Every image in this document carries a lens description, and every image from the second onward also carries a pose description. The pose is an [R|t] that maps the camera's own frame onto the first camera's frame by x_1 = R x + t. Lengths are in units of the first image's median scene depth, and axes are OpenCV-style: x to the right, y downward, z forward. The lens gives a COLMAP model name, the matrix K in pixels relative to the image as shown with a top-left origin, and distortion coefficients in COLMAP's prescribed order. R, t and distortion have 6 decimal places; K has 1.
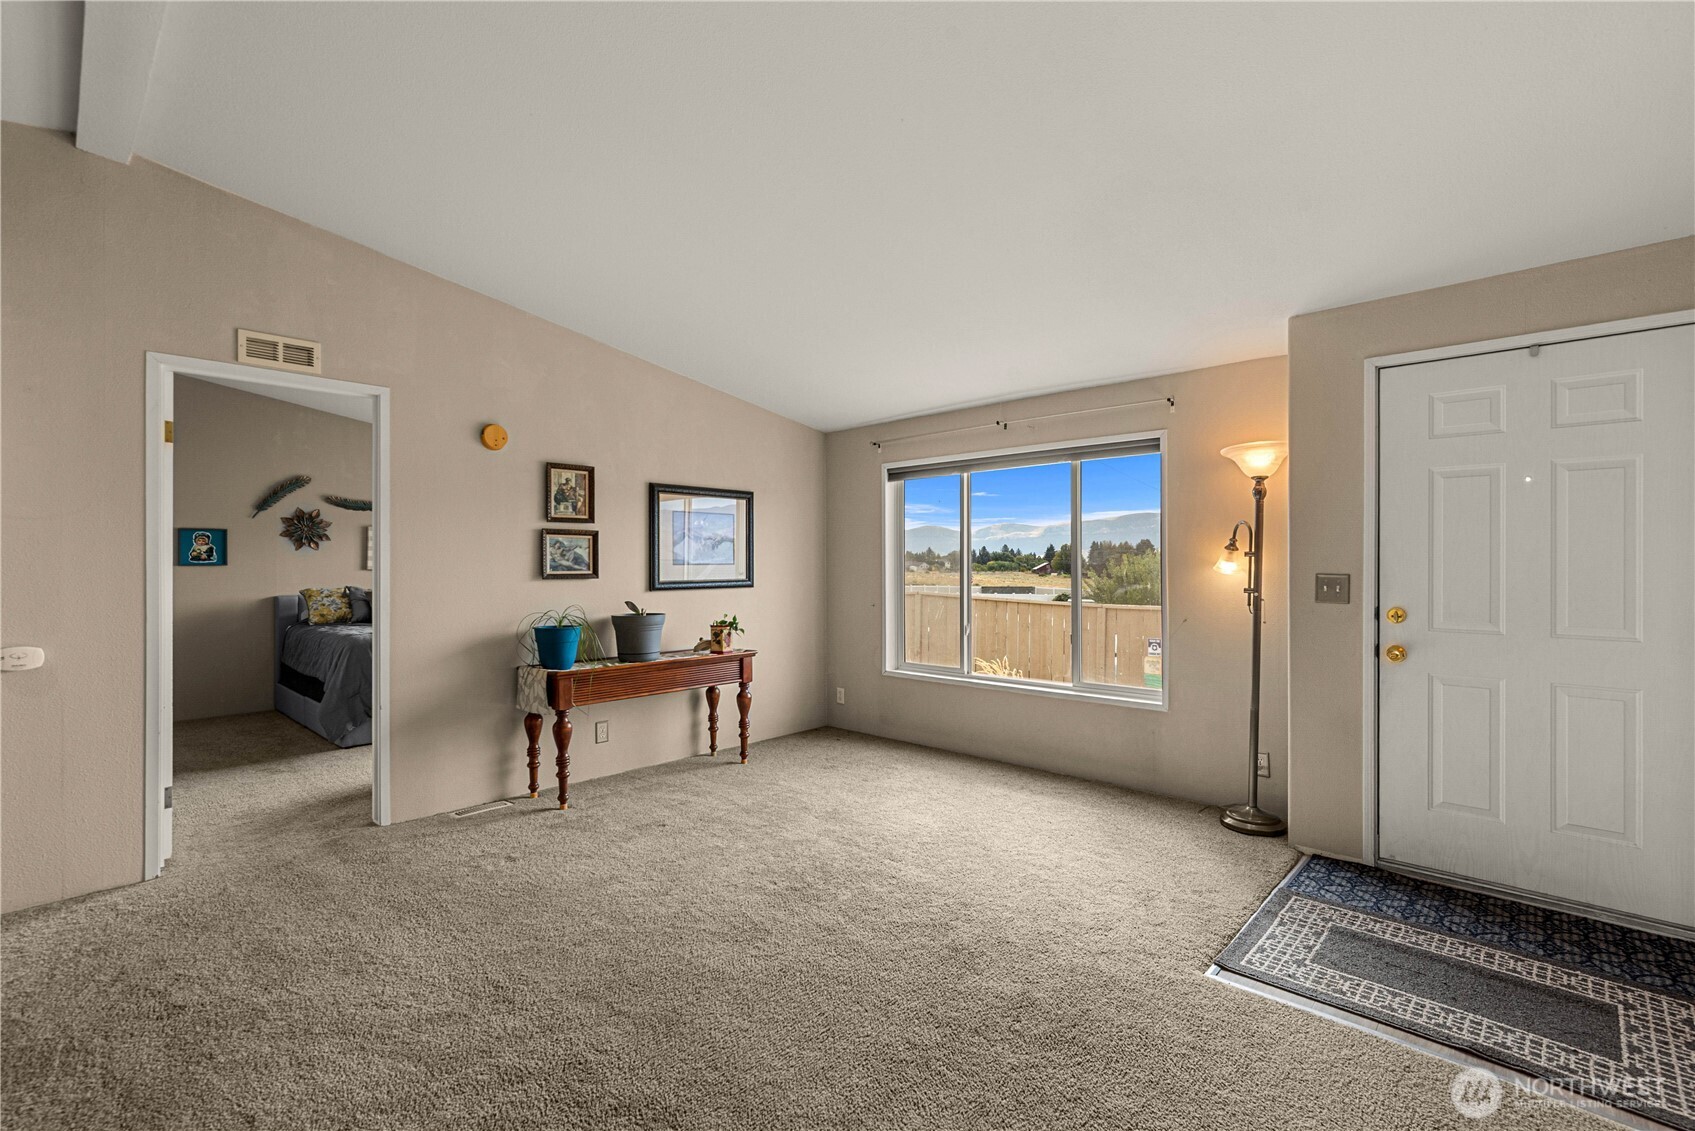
lens RADIAL K [[742.3, 0, 853.7], [0, 742.3, 562.5], [0, 0, 1]] dist [0.002993, -0.000308]
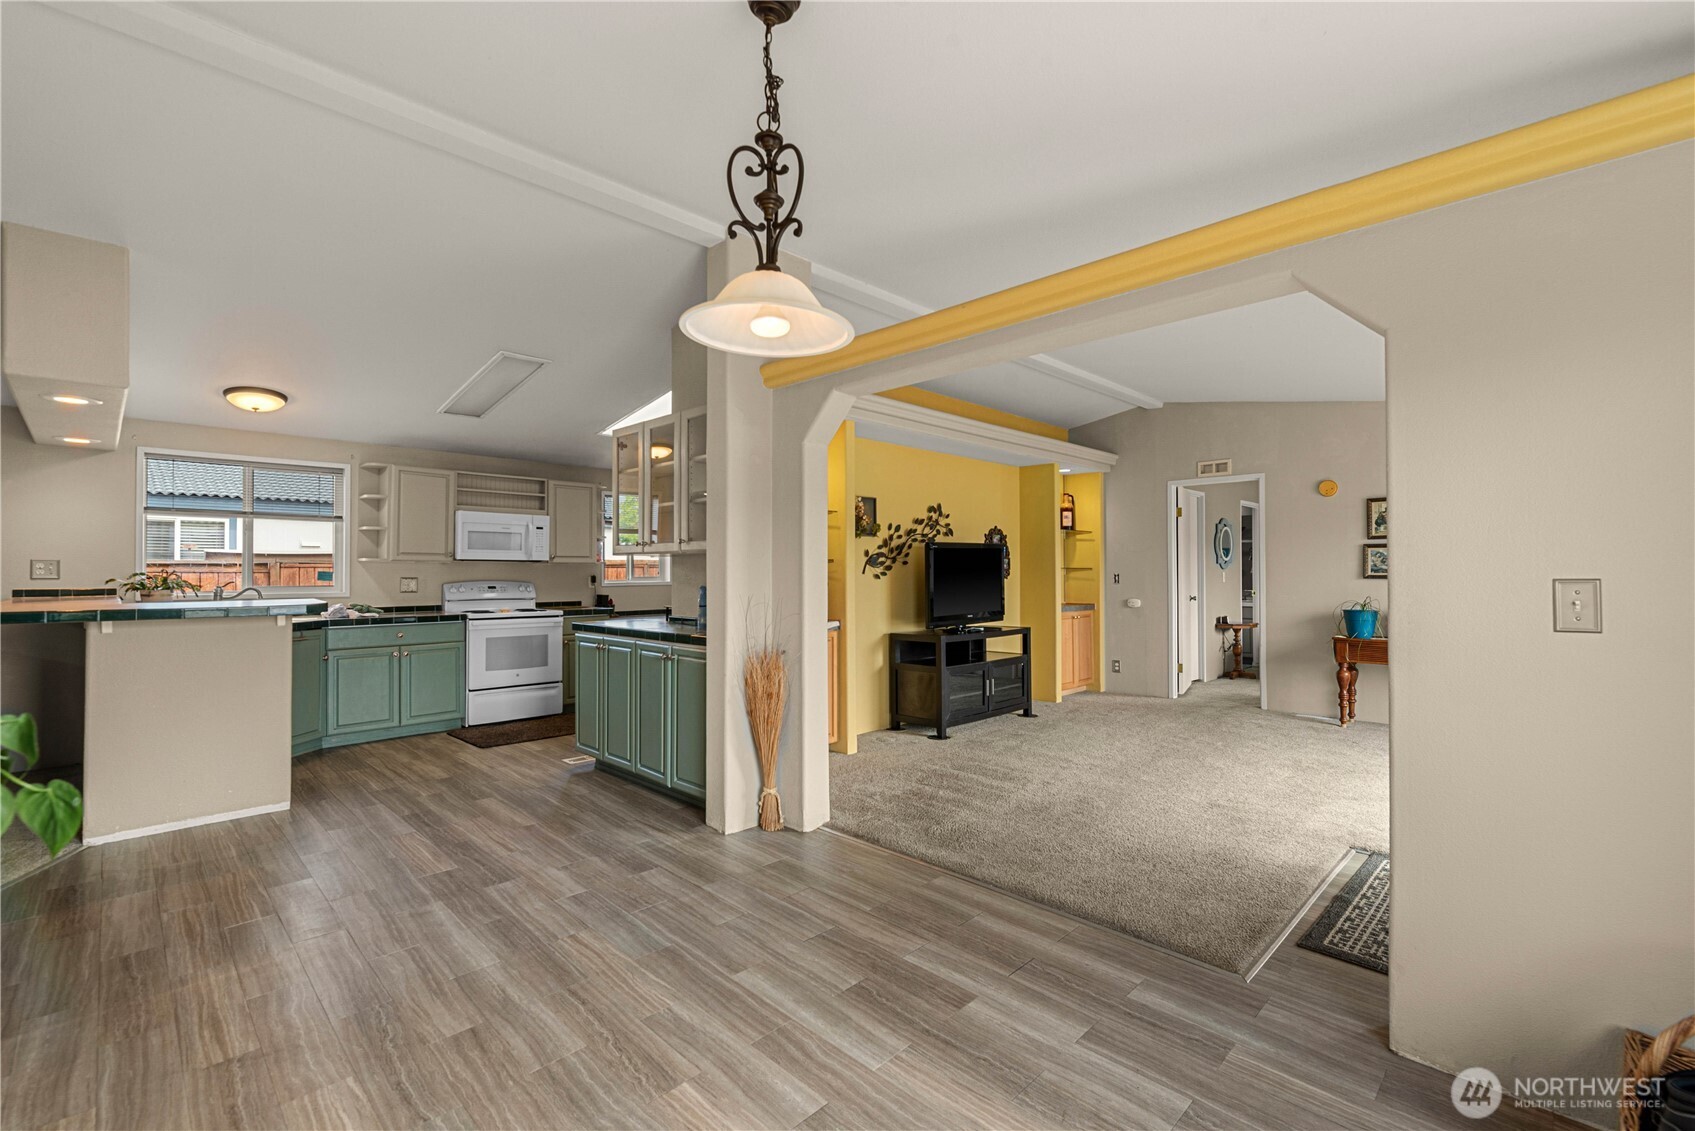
lens RADIAL K [[742.3, 0, 865.1], [0, 742.3, 559.5], [0, 0, 1]] dist [0.002993, -0.000308]
pose [[-0.024790, -0.016296, -0.999560, 1.089543], [0.005473, 0.999850, -0.016436, 0.003709], [0.999678, -0.005878, -0.024698, 0.048997]]
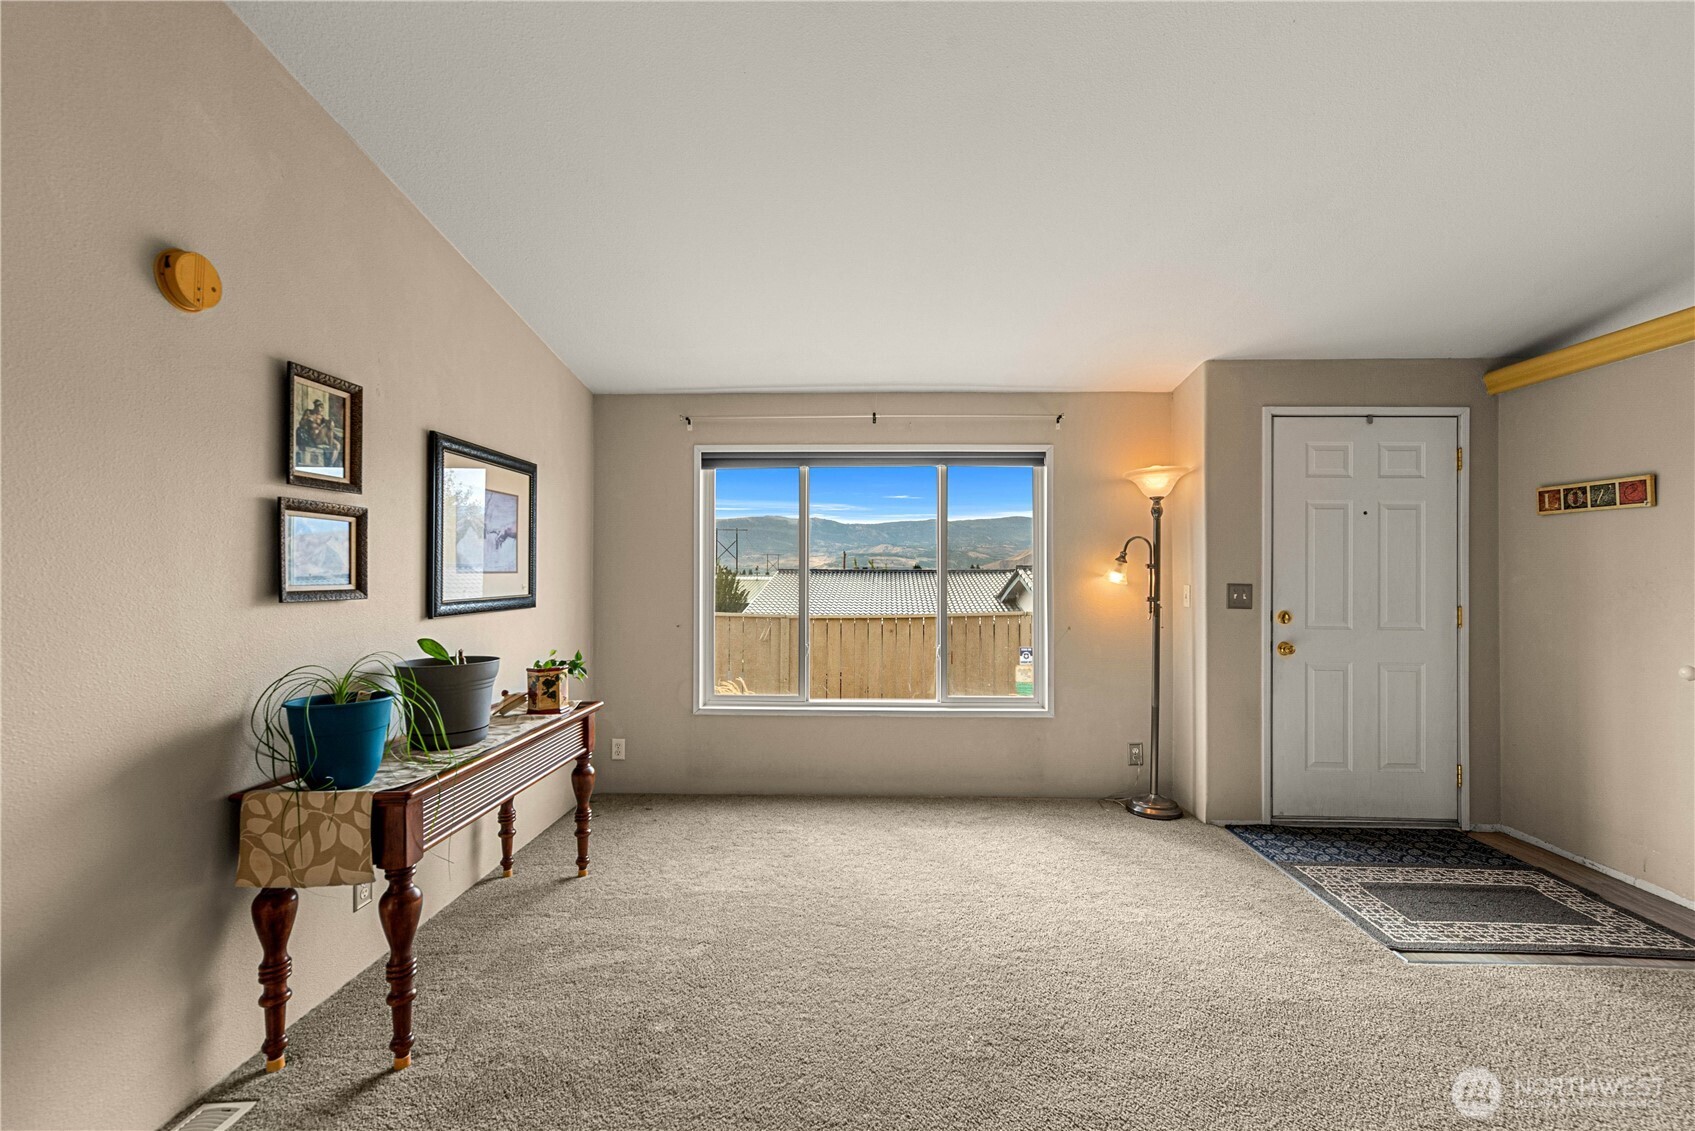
lens RADIAL K [[742.3, 0, 848.7], [0, 742.3, 566.8], [0, 0, 1]] dist [0.002993, -0.000308]
pose [[0.754331, 0.009548, 0.656425, -0.463246], [-0.006318, 0.999954, -0.007284, 0.000615], [-0.656464, 0.001347, 0.754356, 0.400380]]
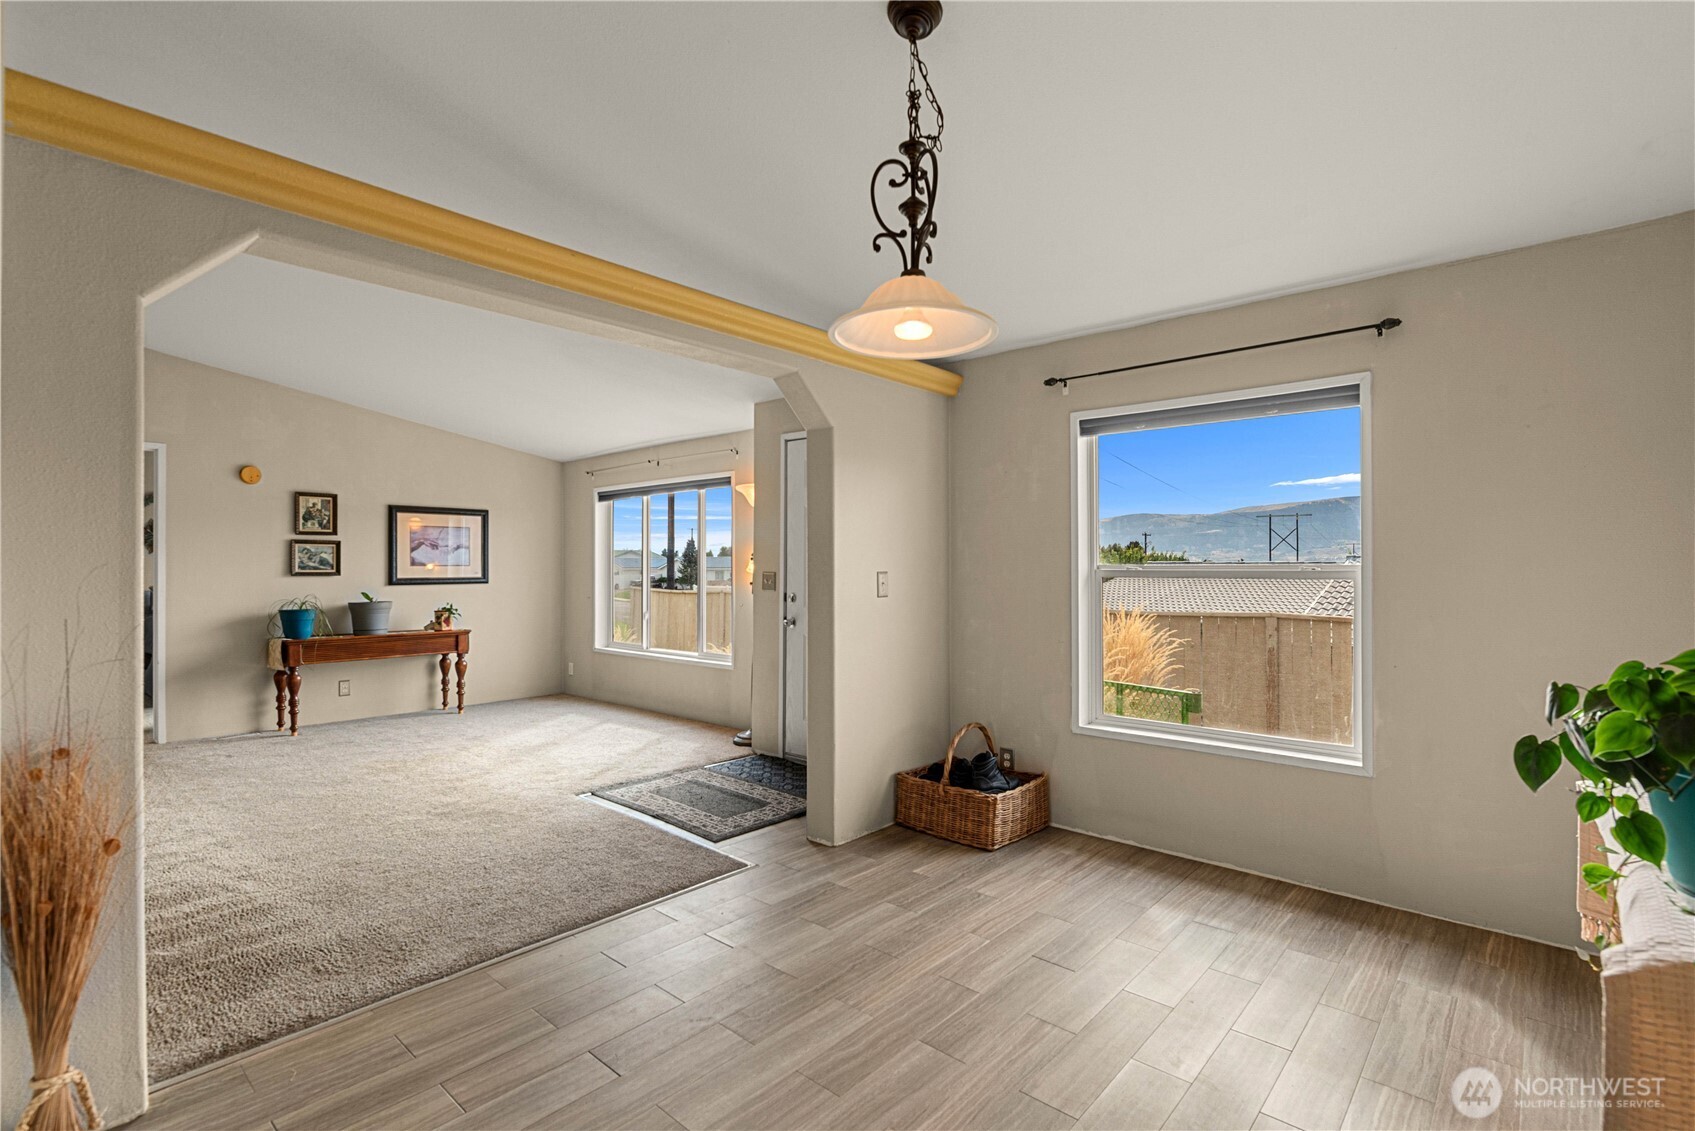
lens RADIAL K [[783.2, 0, 850.6], [0, 783.2, 566.6], [0, 0, 1]] dist [-0.001584, -0.000937]
pose [[0.999794, 0.001451, 0.020237, 0.604414], [-0.001501, 0.999996, 0.002459, -0.000365], [-0.020233, -0.002489, 0.999792, -0.490553]]
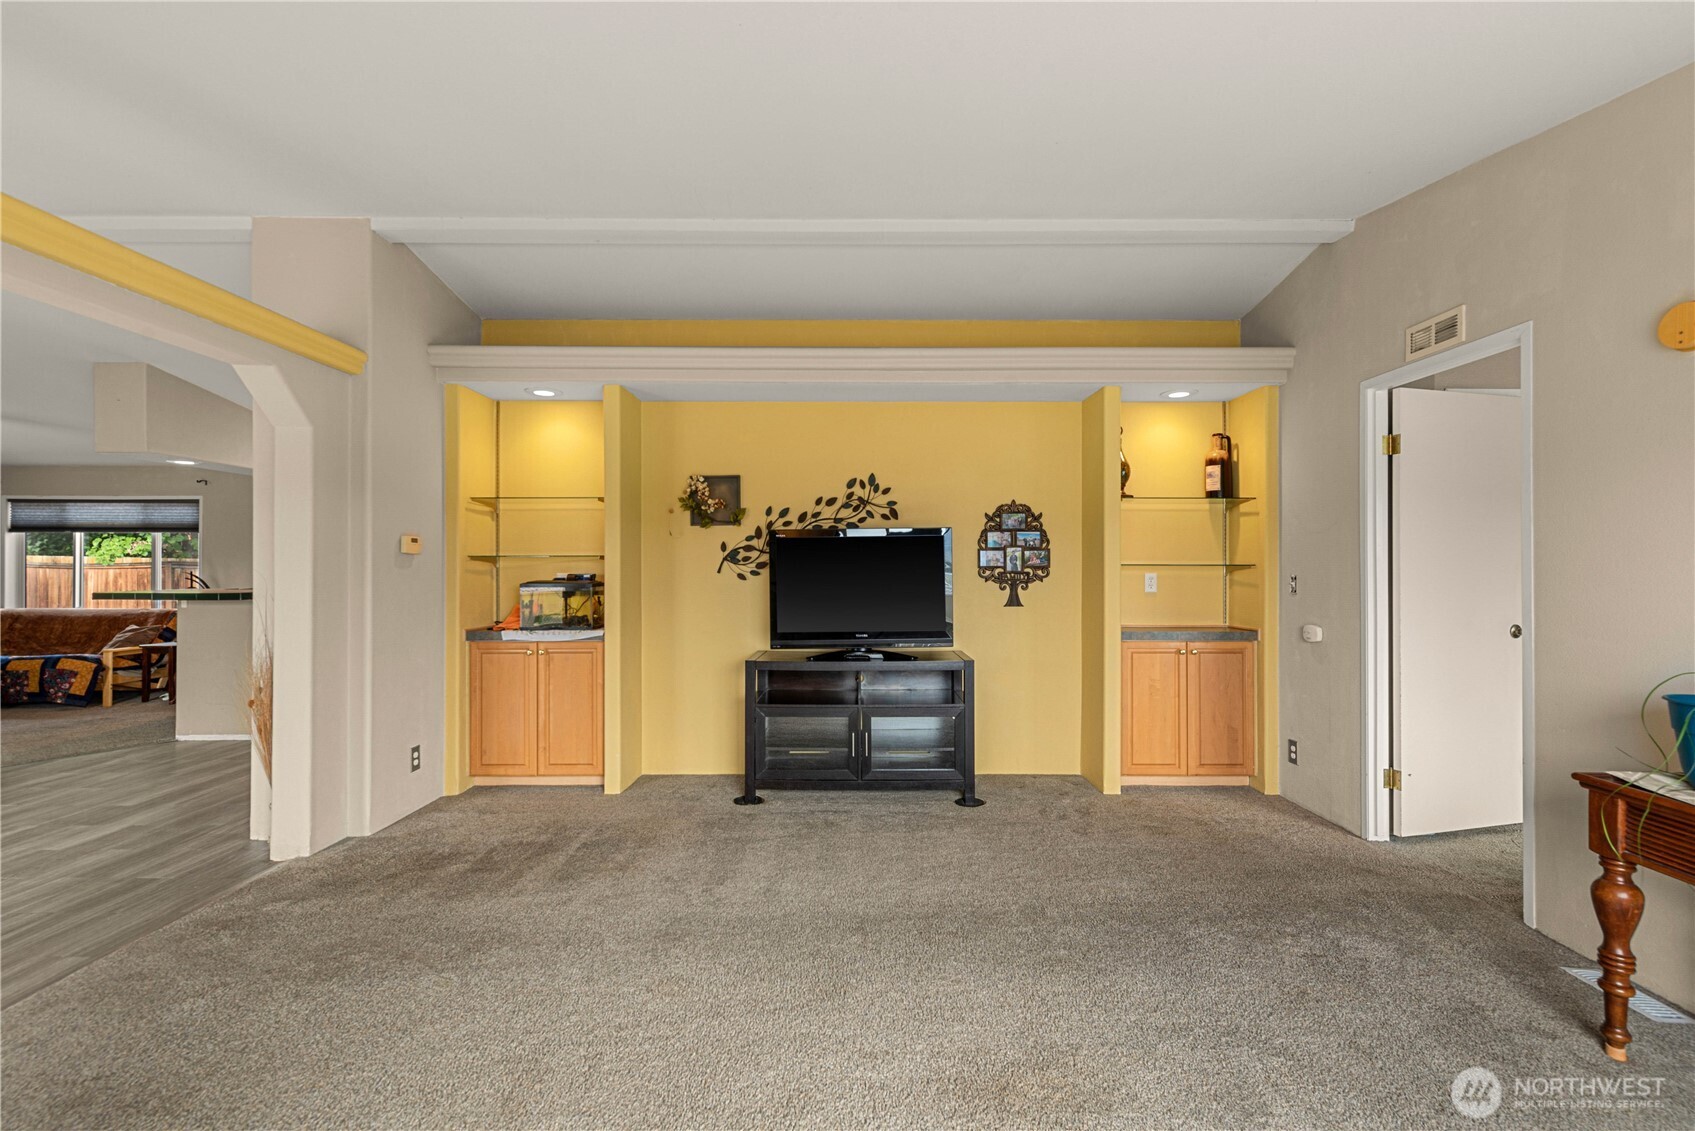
lens RADIAL K [[742.3, 0, 850.6], [0, 742.3, 564.1], [0, 0, 1]] dist [0.002993, -0.000308]
pose [[-0.734166, -0.001351, -0.678969, 0.299080], [0.002496, 0.999986, -0.004689, 0.000276], [0.678966, -0.005137, -0.734152, 0.952787]]
